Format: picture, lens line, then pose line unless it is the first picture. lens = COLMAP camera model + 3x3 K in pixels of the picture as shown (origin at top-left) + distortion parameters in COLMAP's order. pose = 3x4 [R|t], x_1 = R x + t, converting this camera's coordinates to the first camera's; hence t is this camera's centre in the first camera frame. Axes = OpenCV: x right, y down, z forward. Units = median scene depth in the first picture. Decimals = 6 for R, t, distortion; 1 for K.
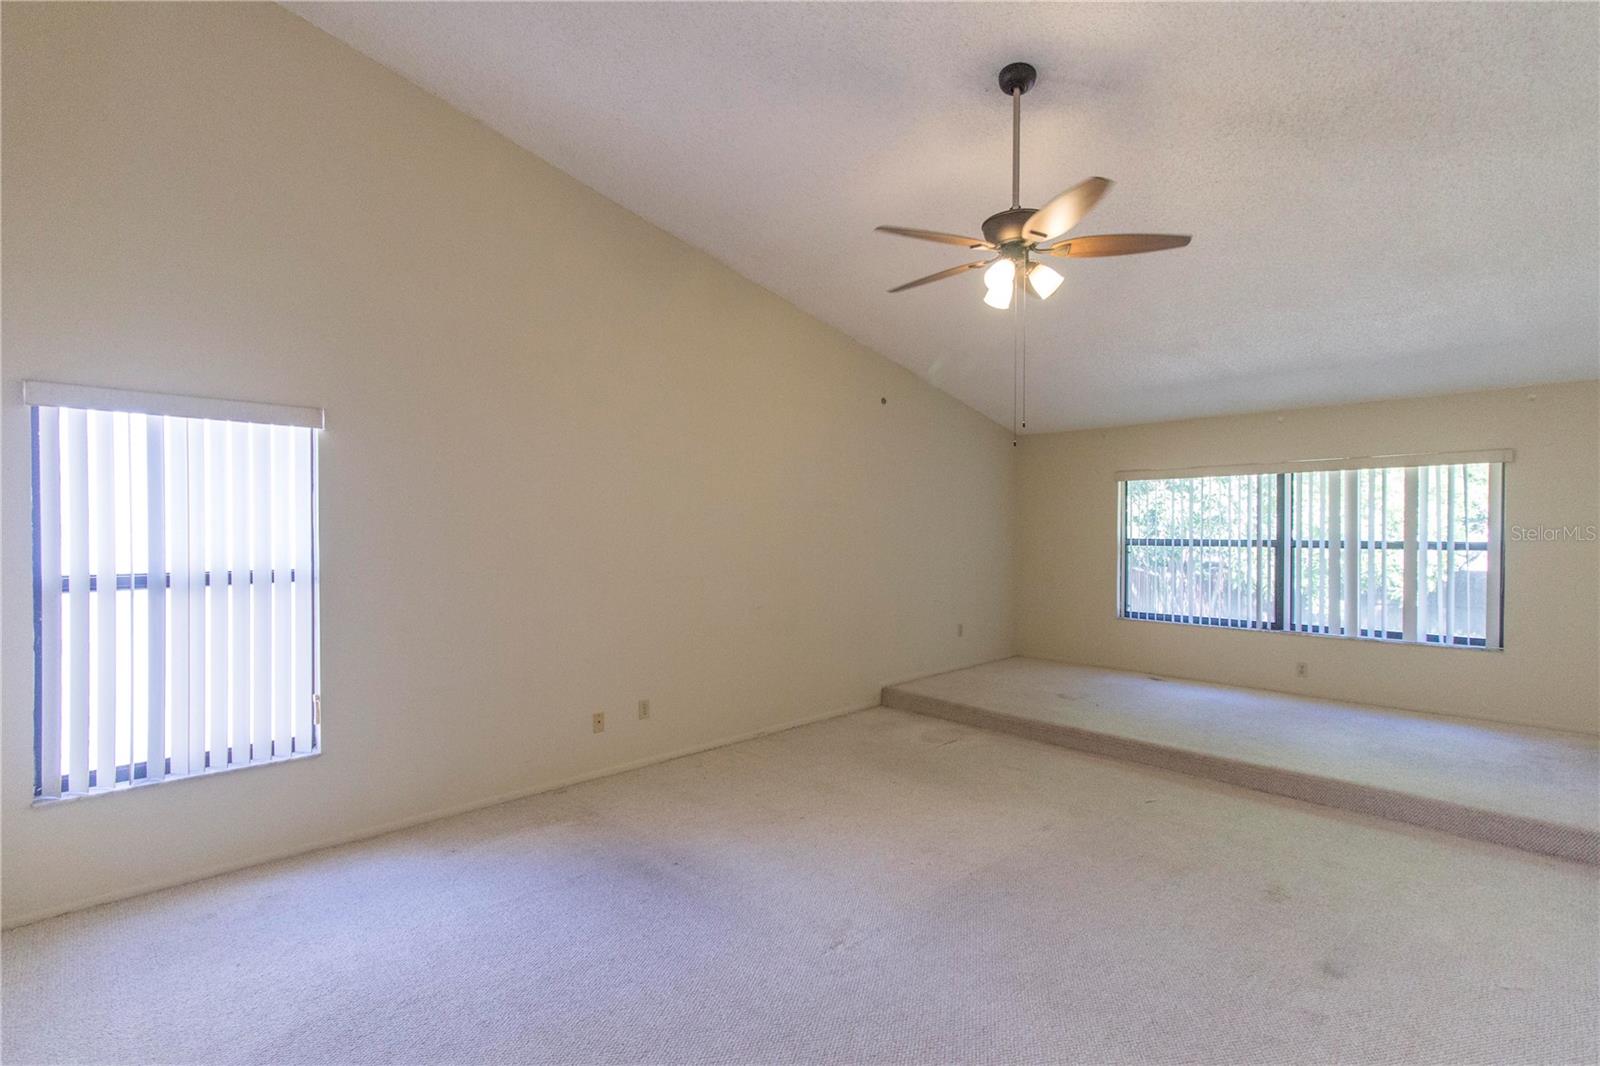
lens RADIAL K [[735.0, 0, 805.4], [0, 735.0, 533.5], [0, 0, 1]] dist [0.000995, 0.000355]
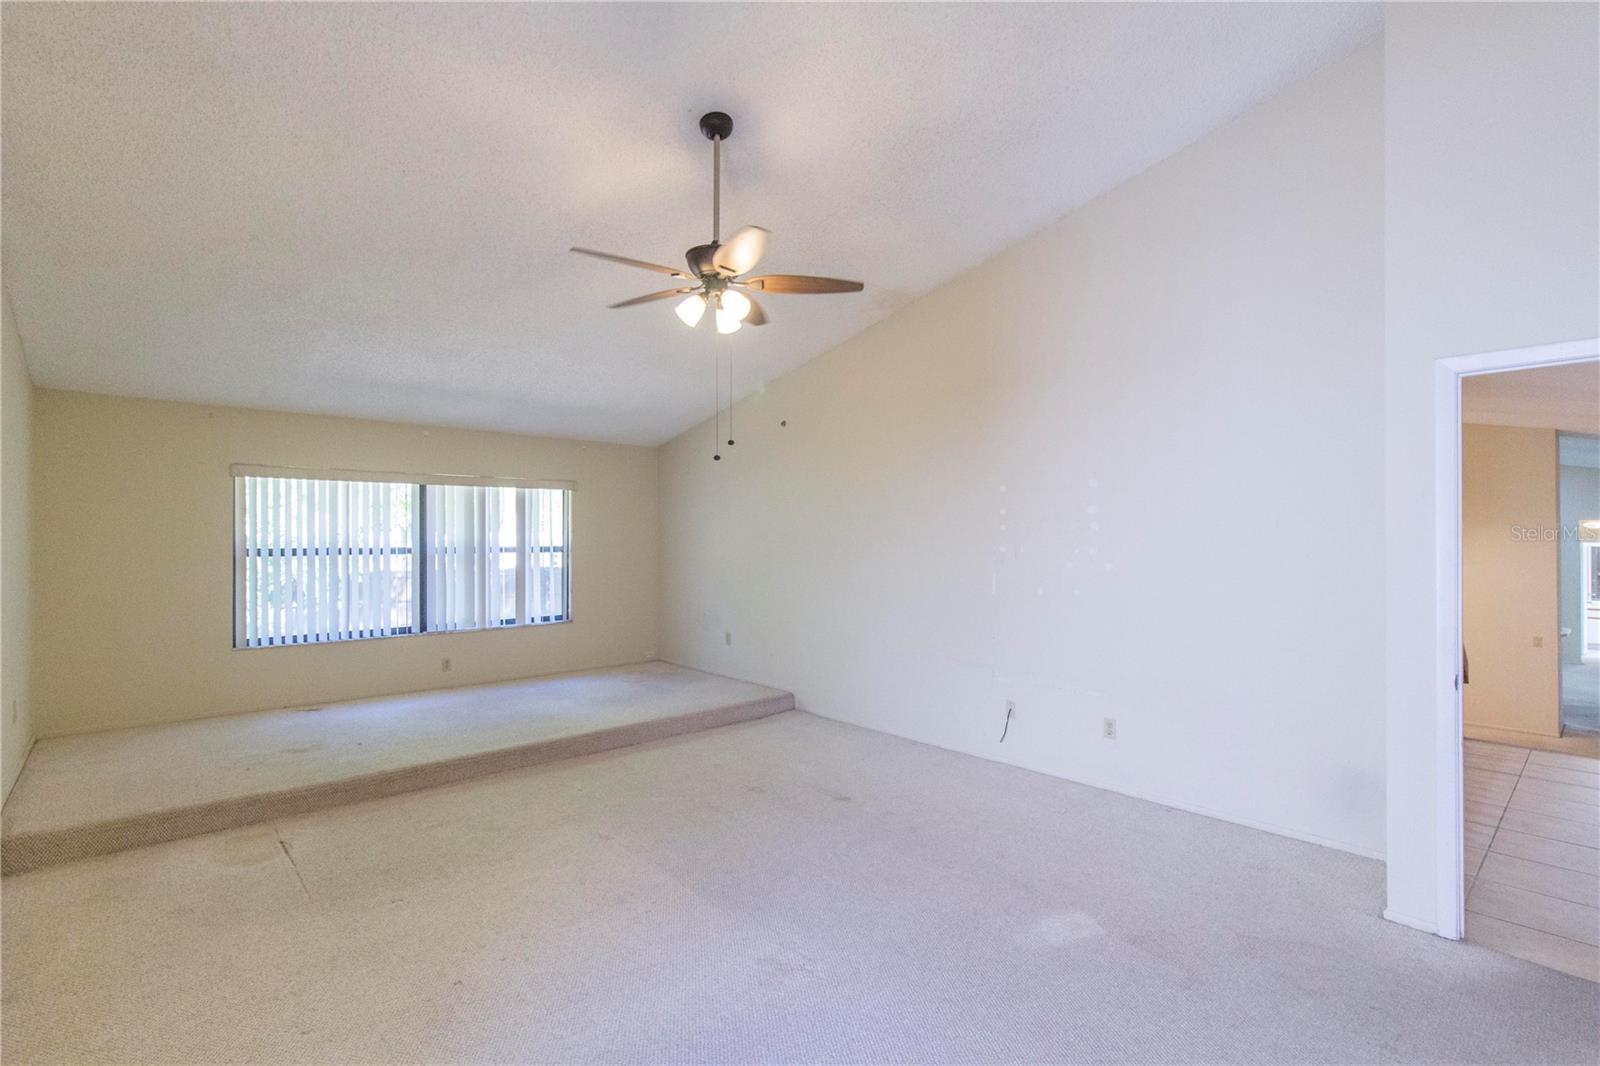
lens RADIAL K [[738.1, 0, 805.1], [0, 738.1, 537.1], [0, 0, 1]] dist [0.001685, 0.000119]
pose [[0.046847, -0.001814, 0.998900, -0.431978], [0.006181, 0.999980, 0.001526, -0.004518], [-0.998883, 0.006103, 0.046857, 0.441460]]
